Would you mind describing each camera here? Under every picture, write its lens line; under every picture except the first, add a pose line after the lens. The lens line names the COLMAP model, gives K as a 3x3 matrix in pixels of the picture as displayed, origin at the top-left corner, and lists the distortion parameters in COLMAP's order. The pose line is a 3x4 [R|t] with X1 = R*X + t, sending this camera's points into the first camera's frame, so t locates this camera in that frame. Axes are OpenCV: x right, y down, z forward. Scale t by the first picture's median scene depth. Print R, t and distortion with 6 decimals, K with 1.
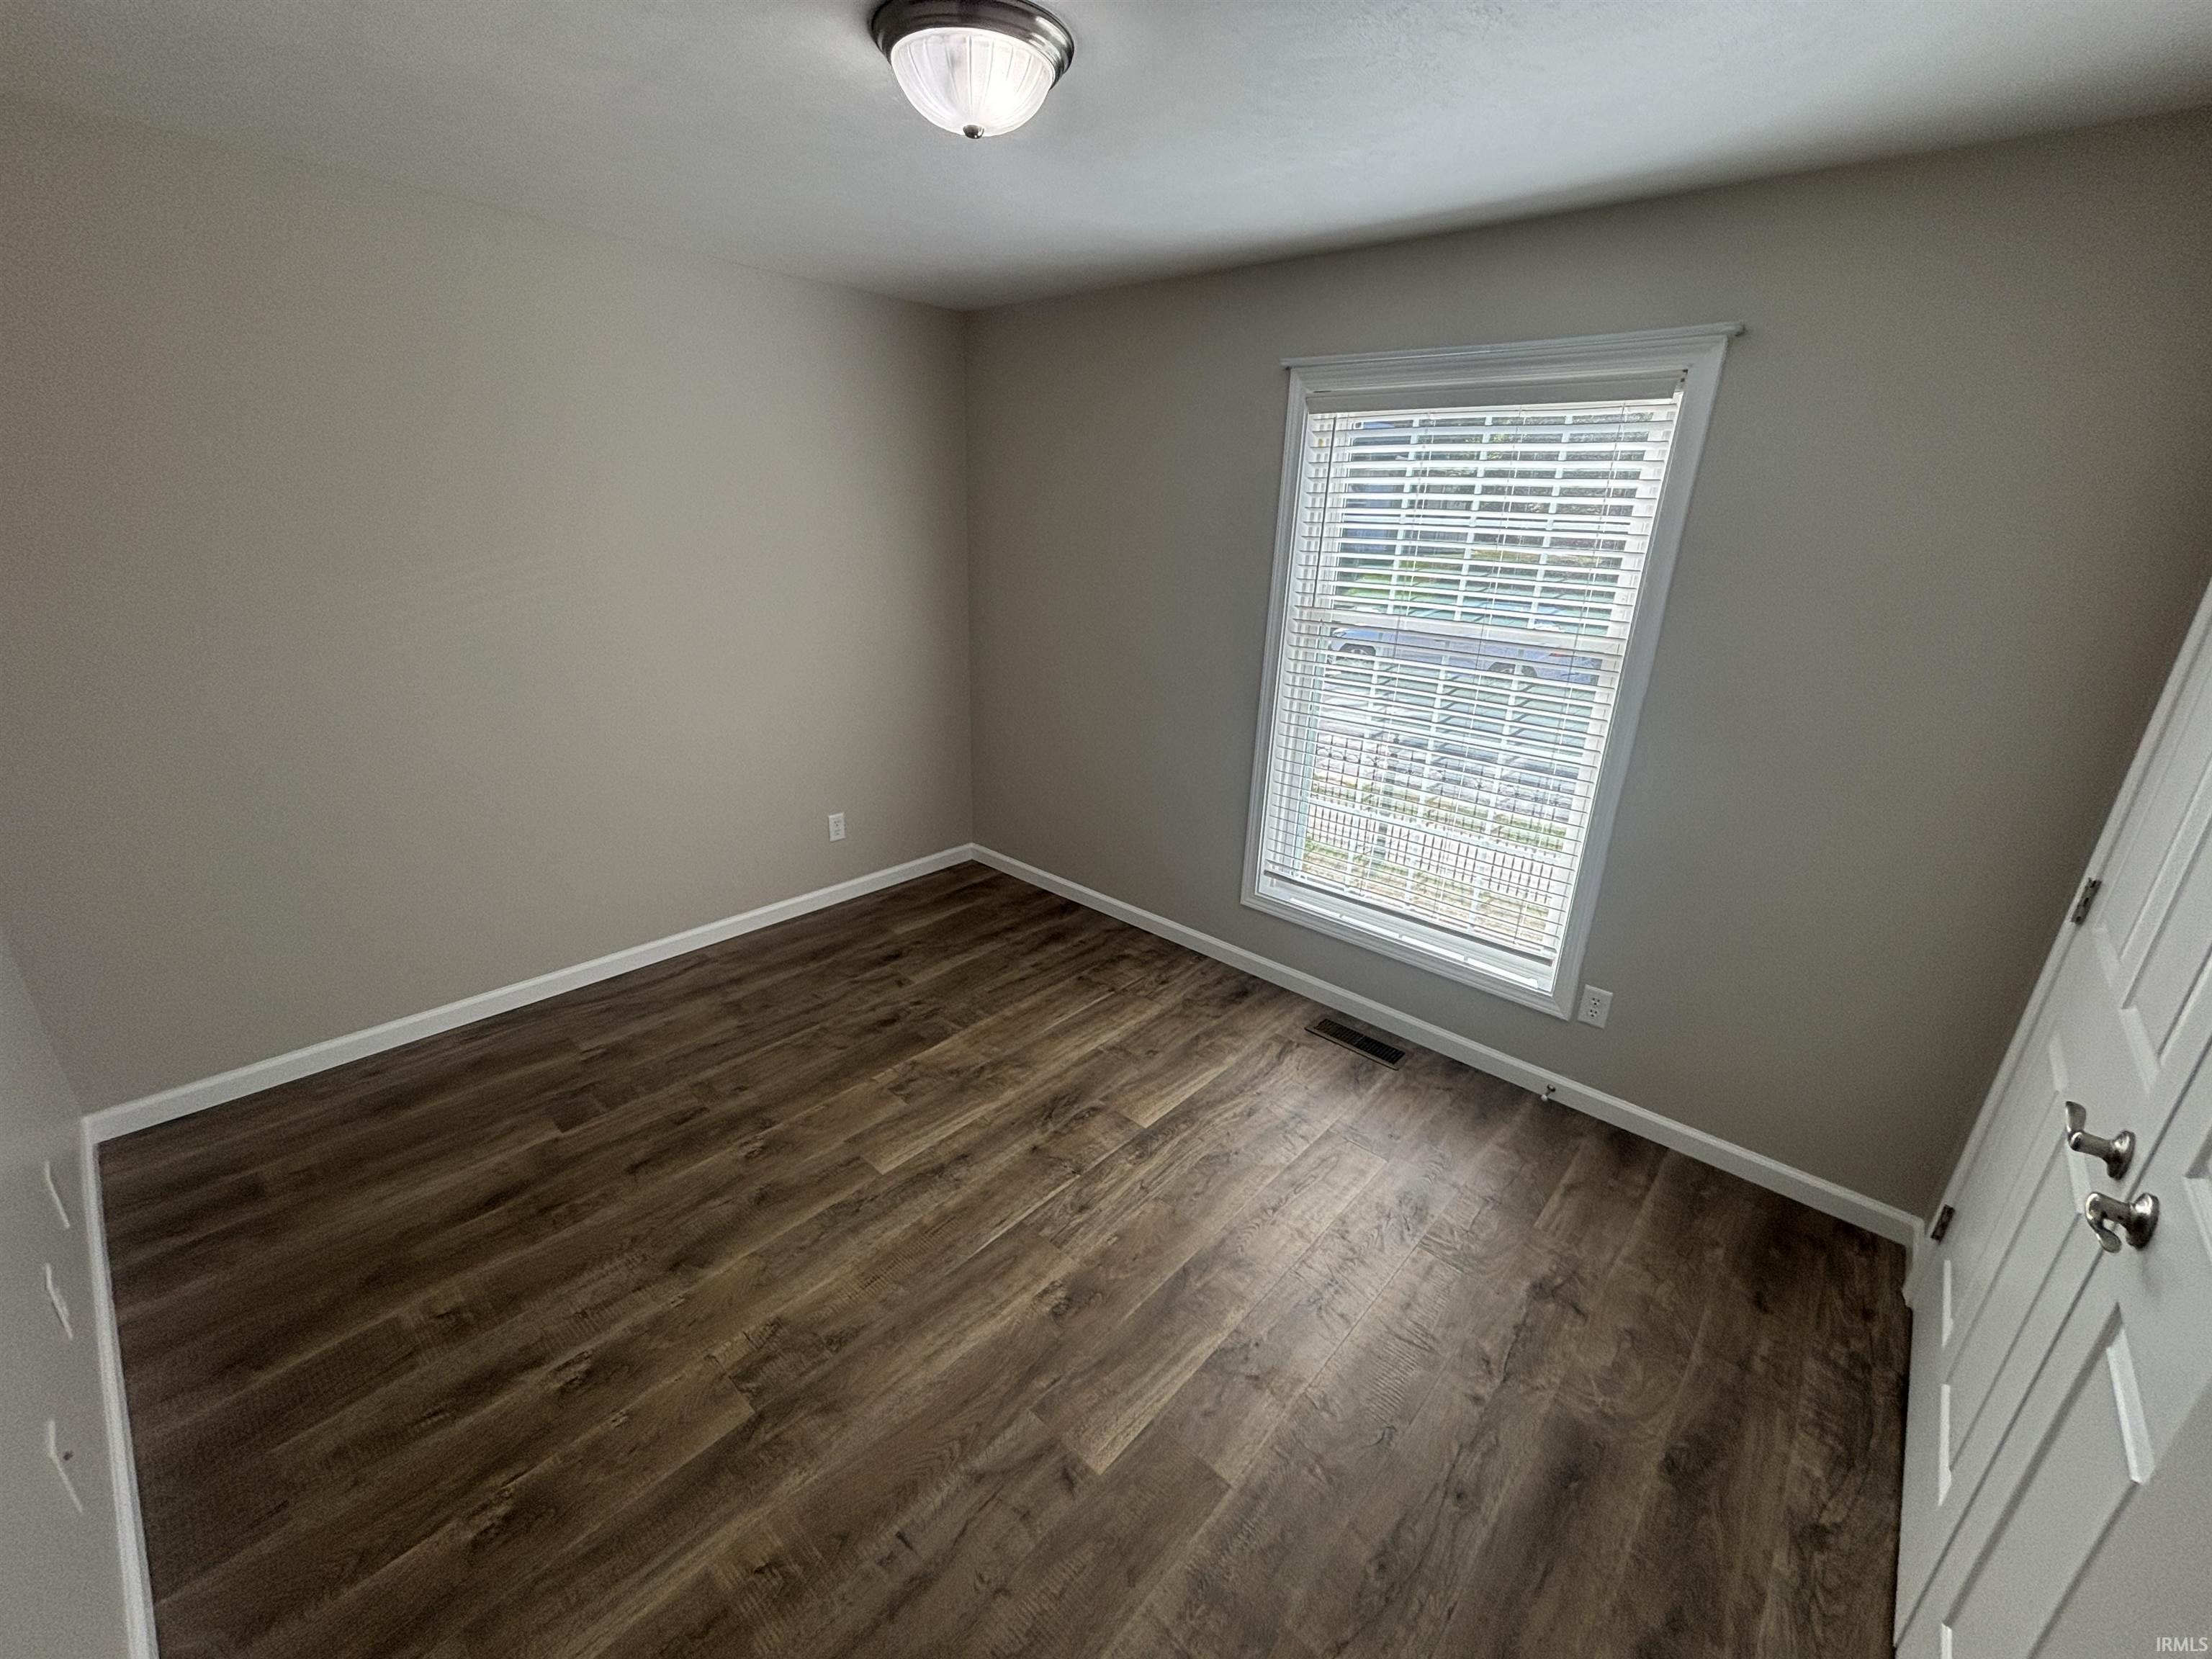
lens RADIAL K [[897.7, 0, 1099.5], [0, 897.7, 821.7], [0, 0, 1]] dist [0.001946, -0.001842]
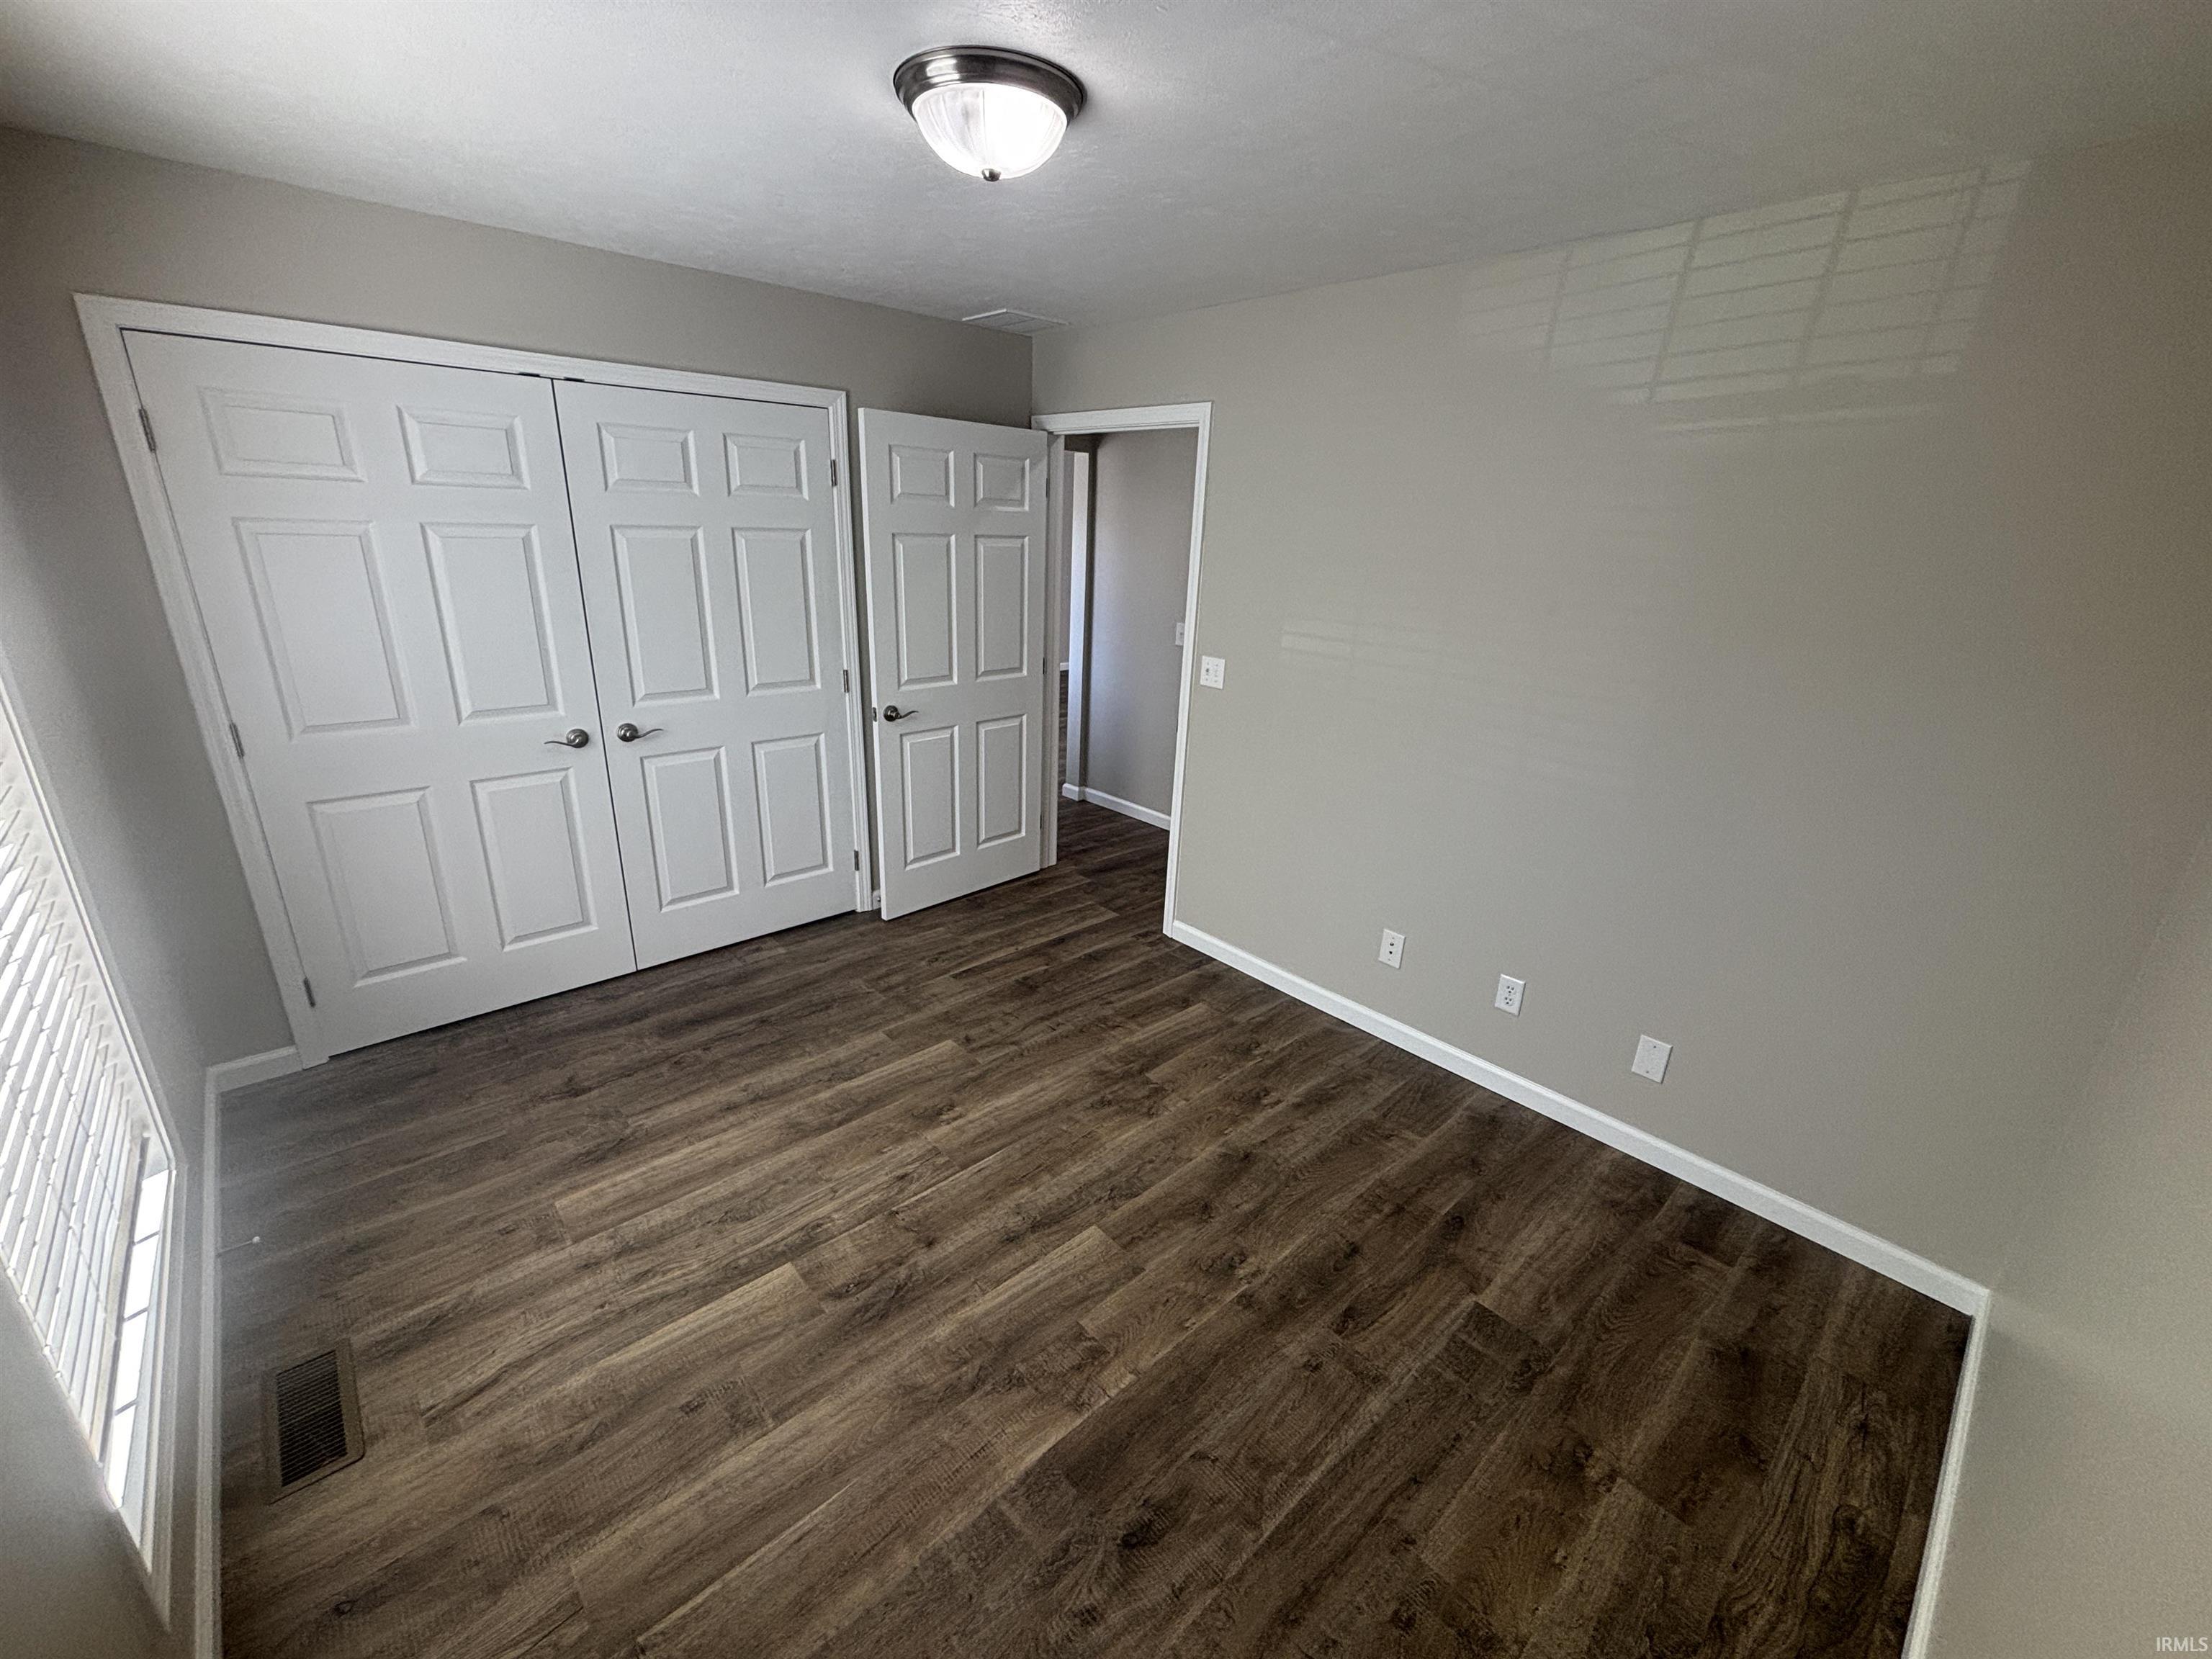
lens RADIAL K [[897.7, 0, 1111.7], [0, 897.7, 825.6], [0, 0, 1]] dist [0.001946, -0.001842]
pose [[-0.994029, -0.095493, 0.052792, -0.273842], [-0.042077, 0.781872, 0.622018, -0.551081], [-0.100675, 0.616082, -0.781222, 1.512316]]
